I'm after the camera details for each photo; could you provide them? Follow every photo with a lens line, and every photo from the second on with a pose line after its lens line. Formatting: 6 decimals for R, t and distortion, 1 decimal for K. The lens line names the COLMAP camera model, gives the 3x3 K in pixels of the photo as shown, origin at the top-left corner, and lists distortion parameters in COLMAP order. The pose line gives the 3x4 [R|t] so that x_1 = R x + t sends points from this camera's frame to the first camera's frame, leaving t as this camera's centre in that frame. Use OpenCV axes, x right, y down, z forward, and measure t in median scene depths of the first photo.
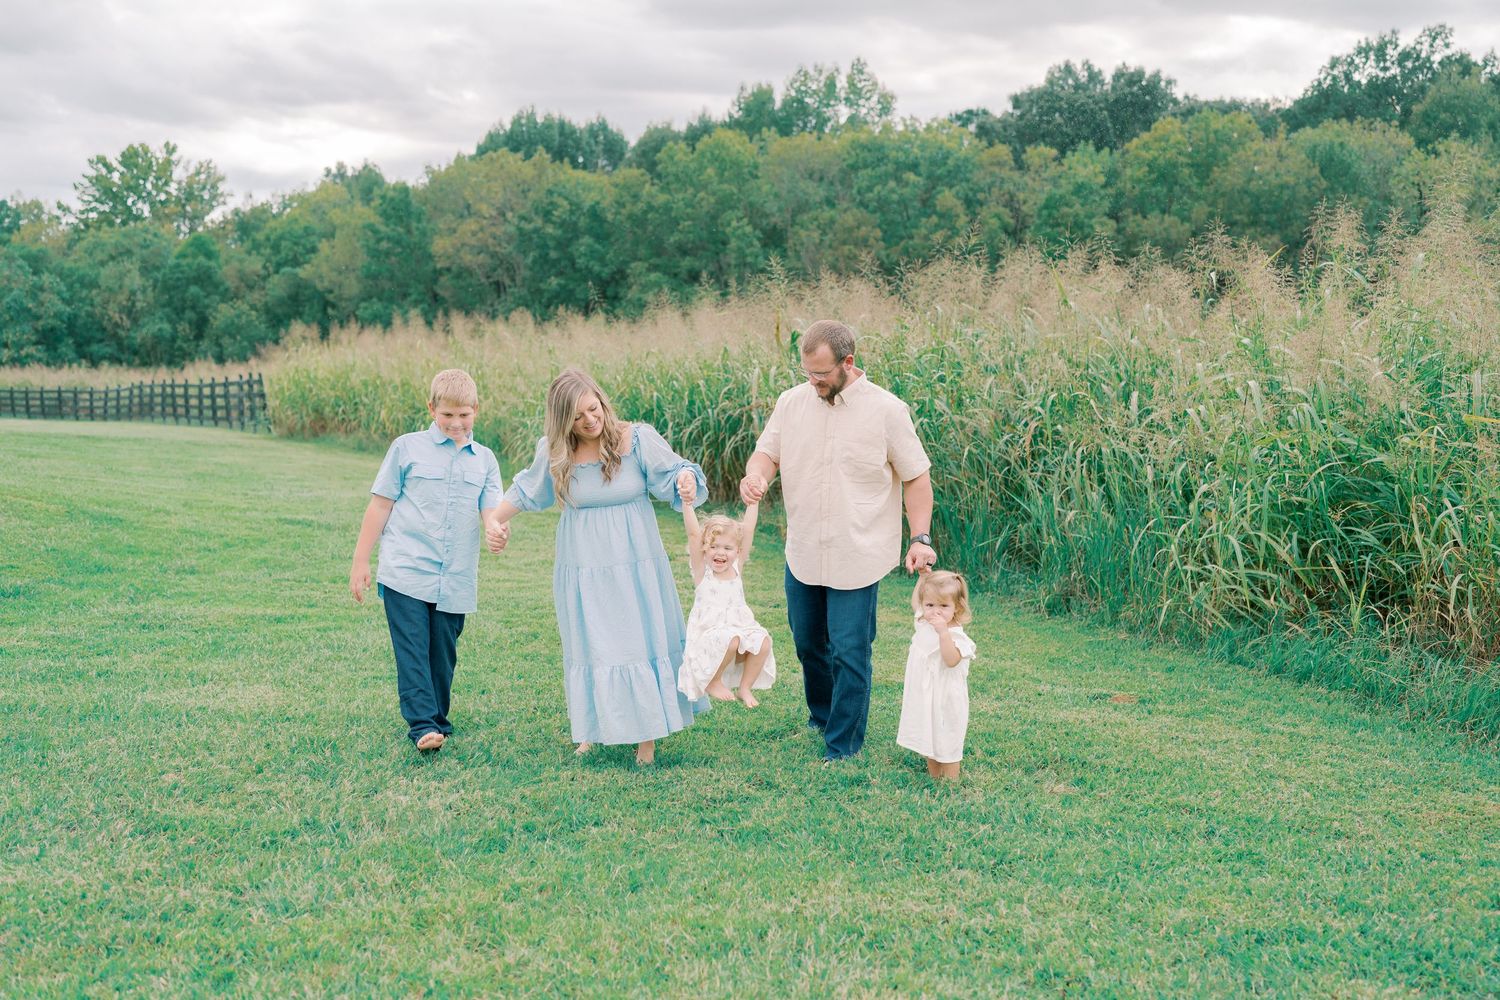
lens RADIAL K [[1484.5, 0, 751.9], [0, 1484.5, 475.5], [0, 0, 1]] dist [-0.007127, -0.001269]
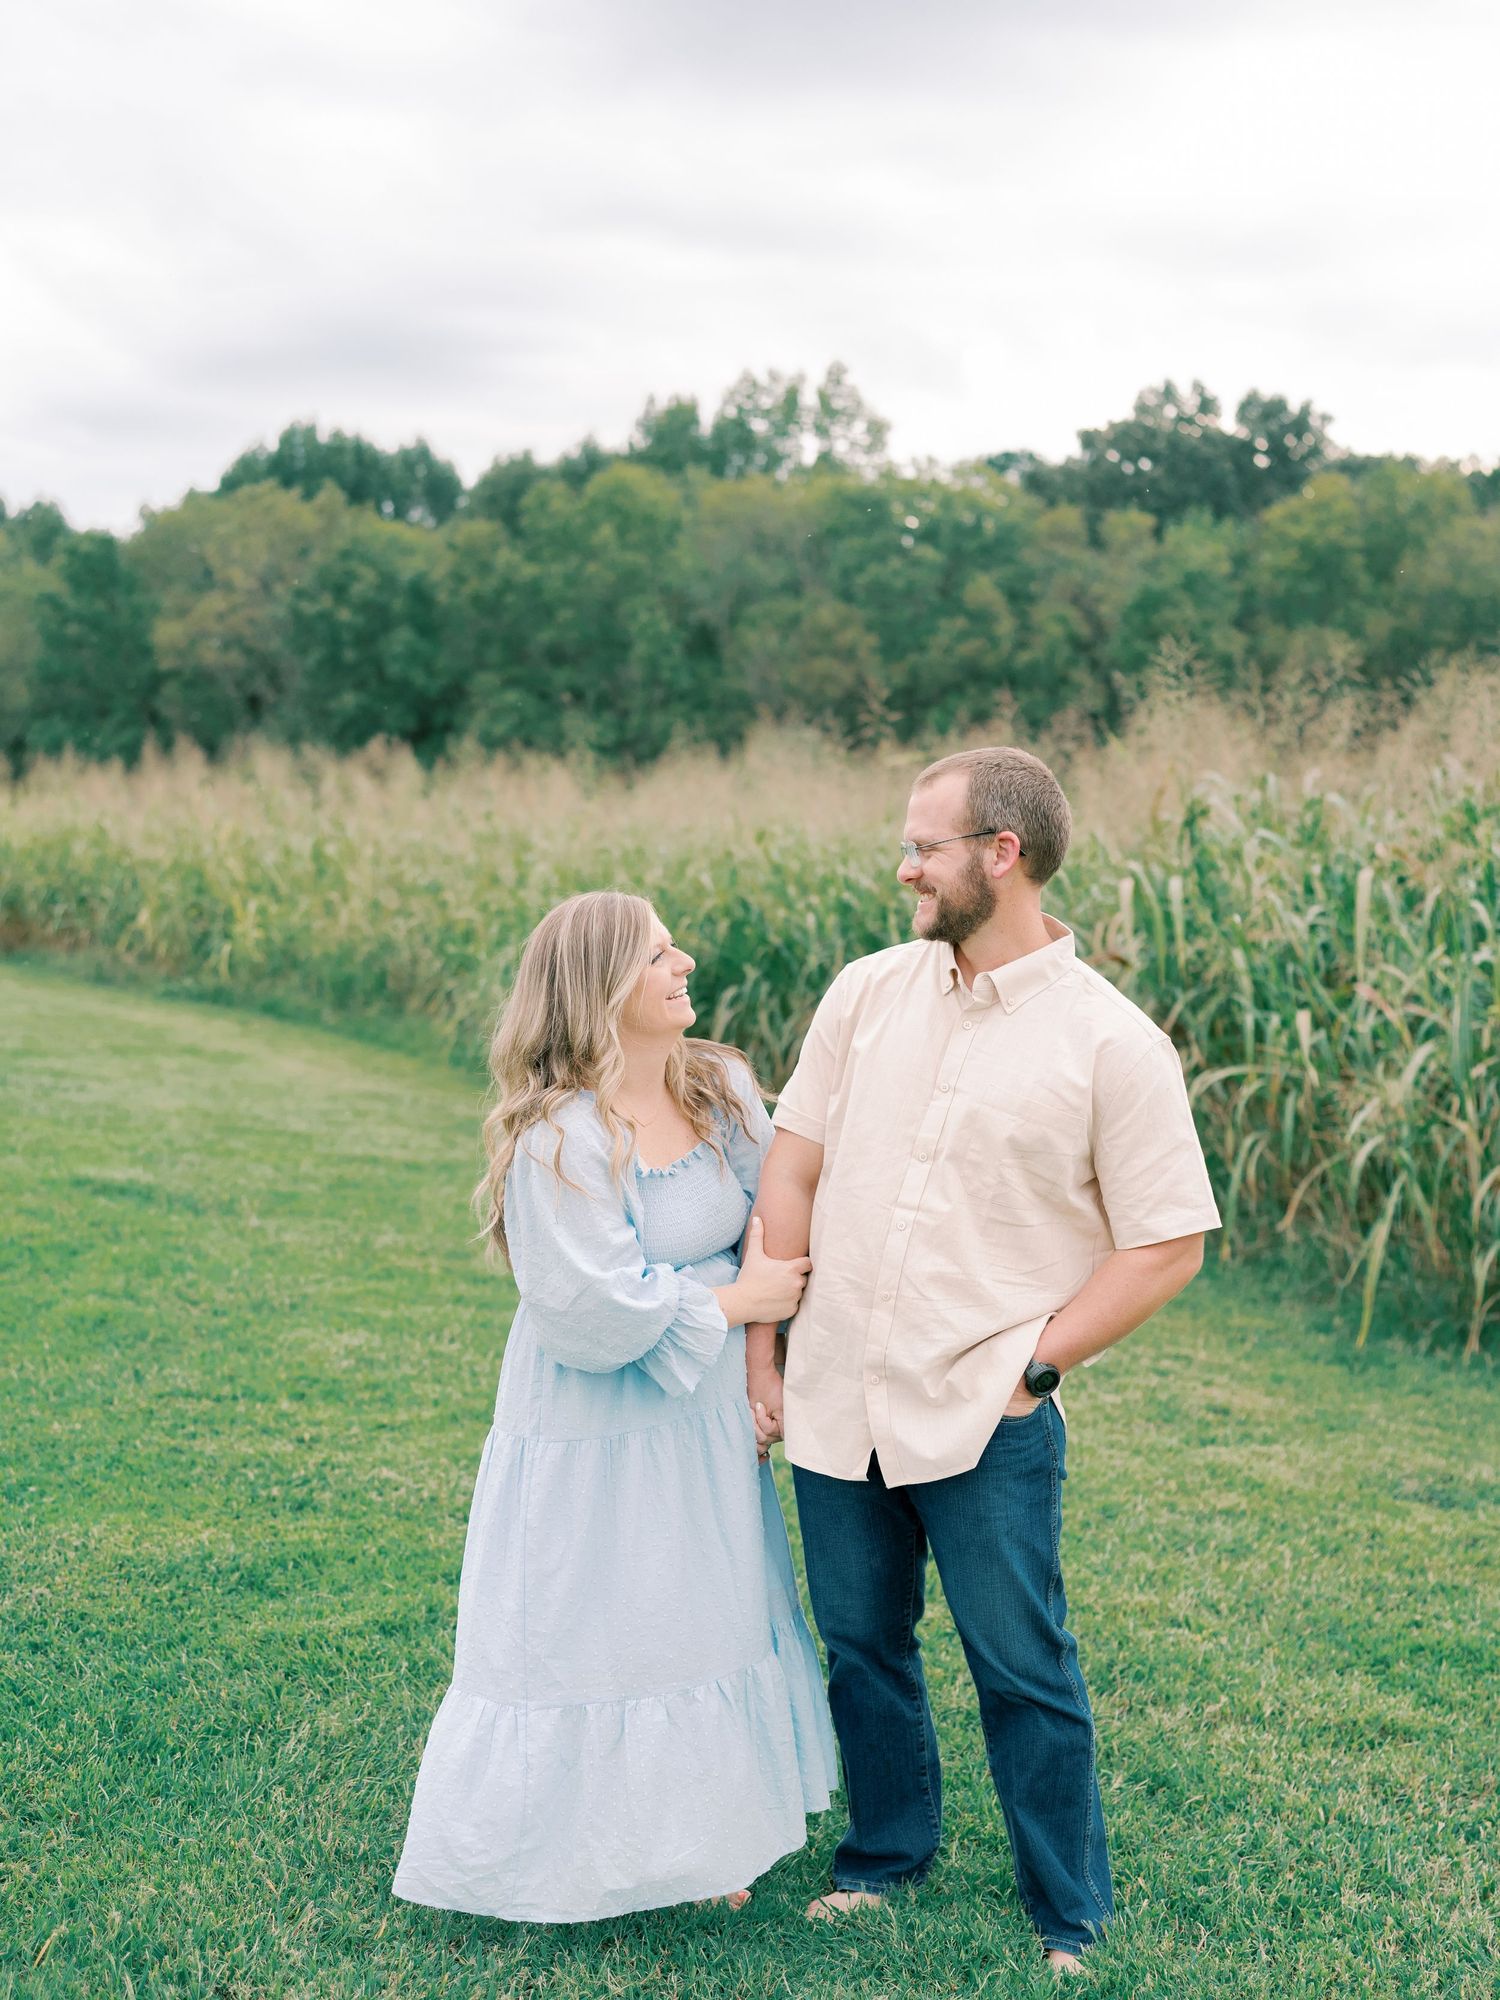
lens RADIAL K [[2189.1, 0, 746.7], [0, 2189.1, 1153.2], [0, 0, 1]] dist [0.000973, -0.017087]
pose [[0.997274, 0.022179, 0.070379, -0.027117], [-0.026890, 0.997410, 0.066716, -0.004979], [-0.068717, -0.068427, 0.995287, 0.052432]]
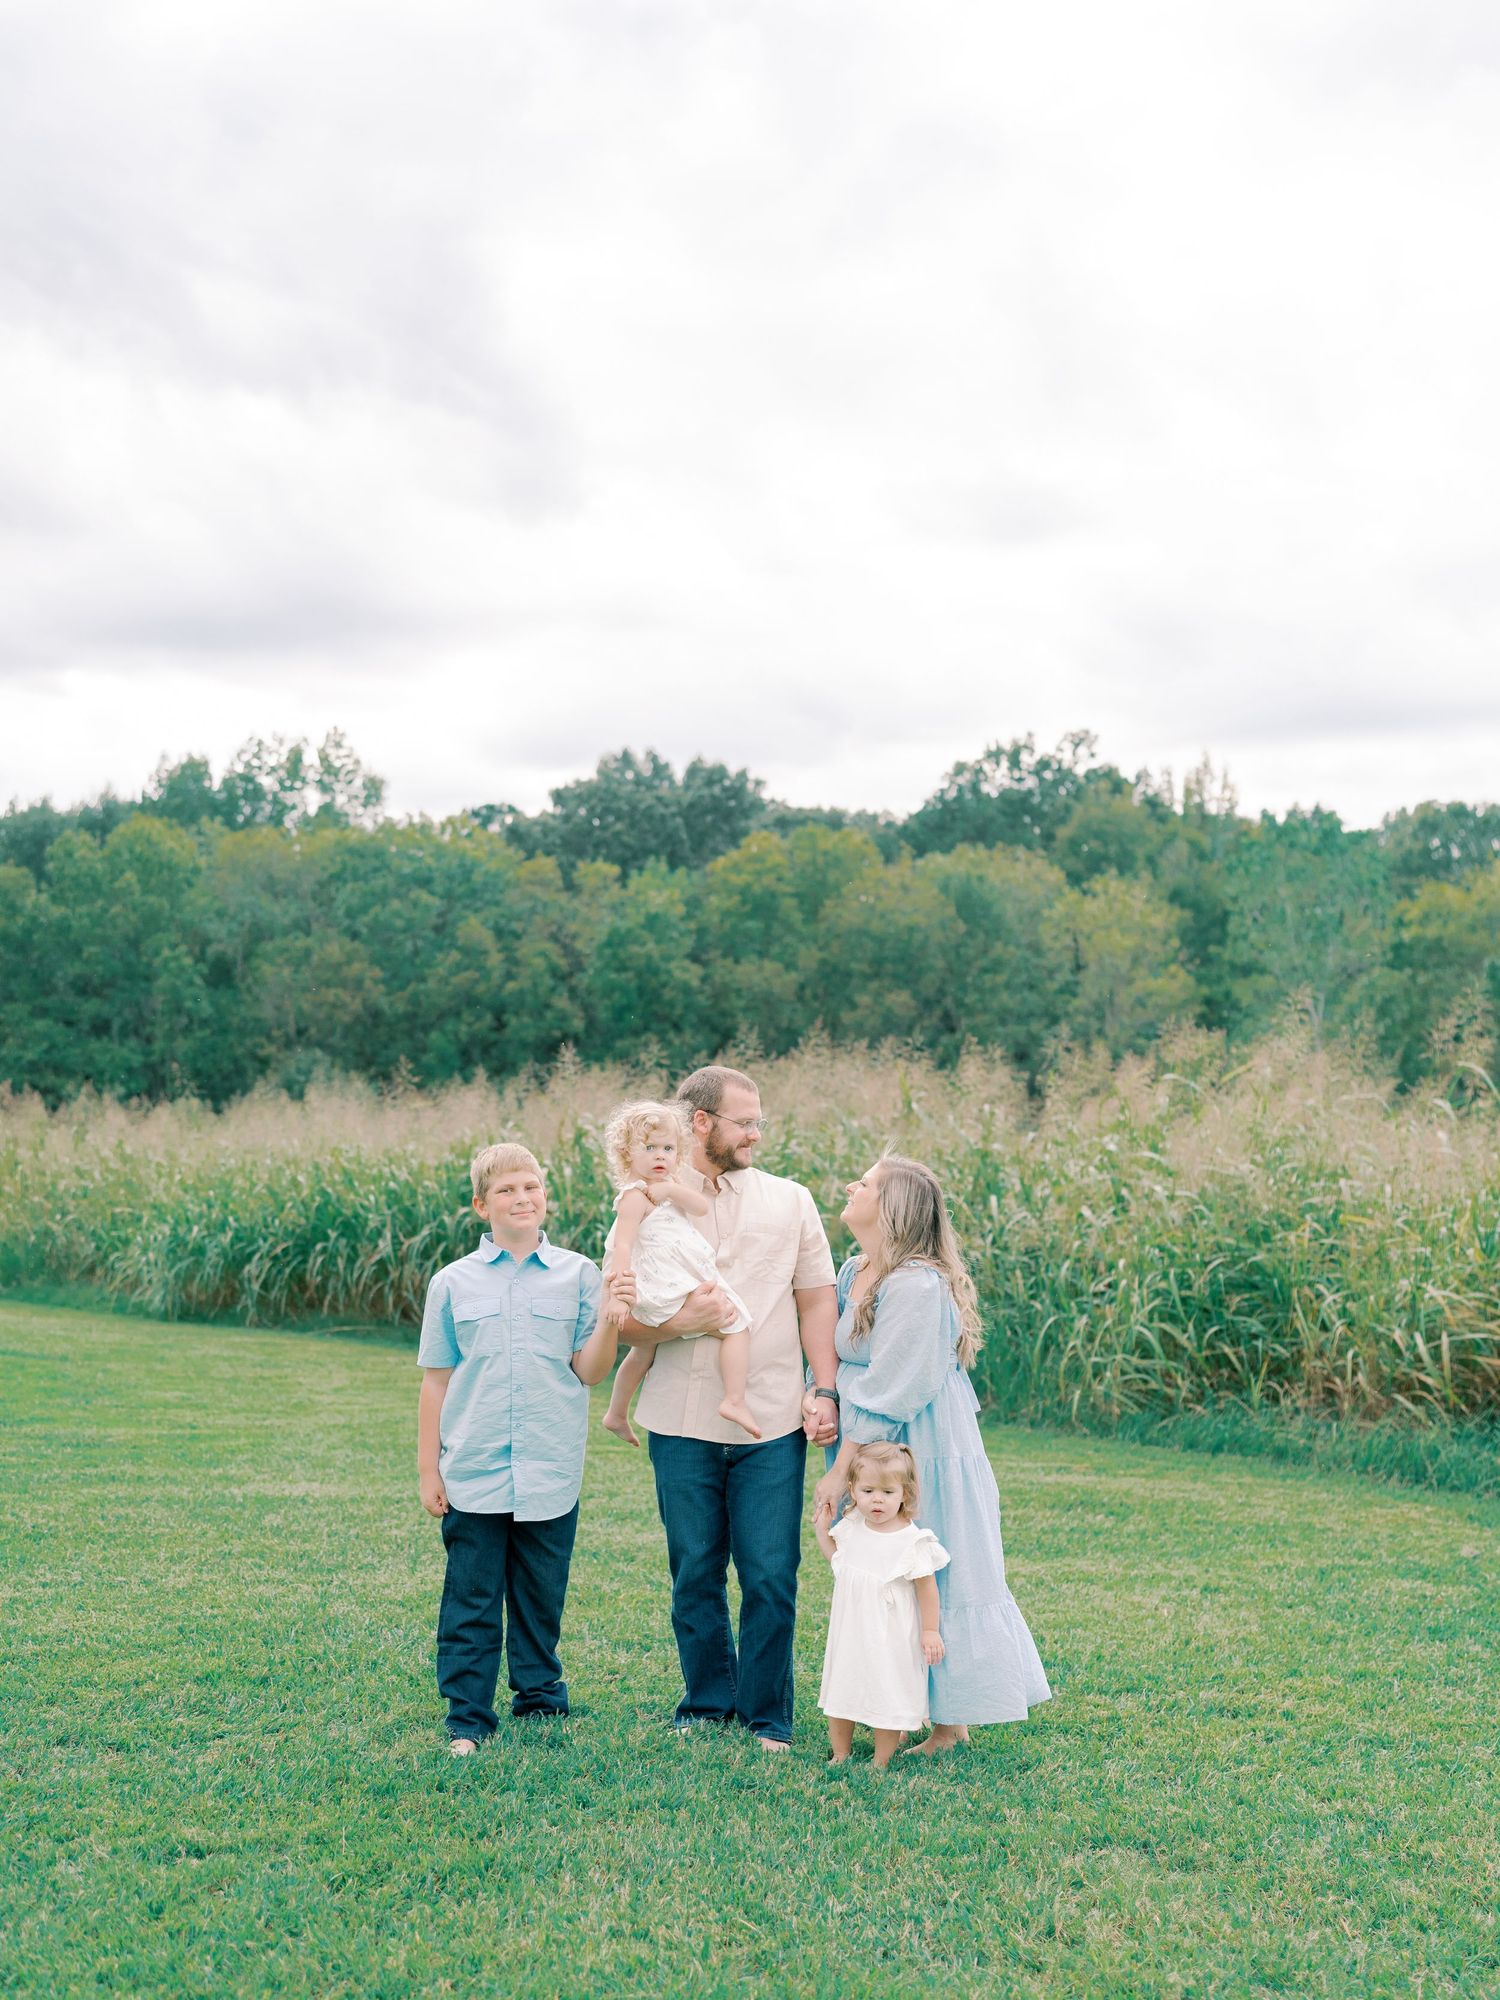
lens RADIAL K [[2189.1, 0, 746.7], [0, 2189.1, 1153.2], [0, 0, 1]] dist [0.000973, -0.017087]
pose [[0.957886, 0.004474, 0.287113, -0.043164], [0.016862, 0.997277, -0.071797, 0.002340], [-0.286652, 0.073615, 0.955202, -0.048803]]
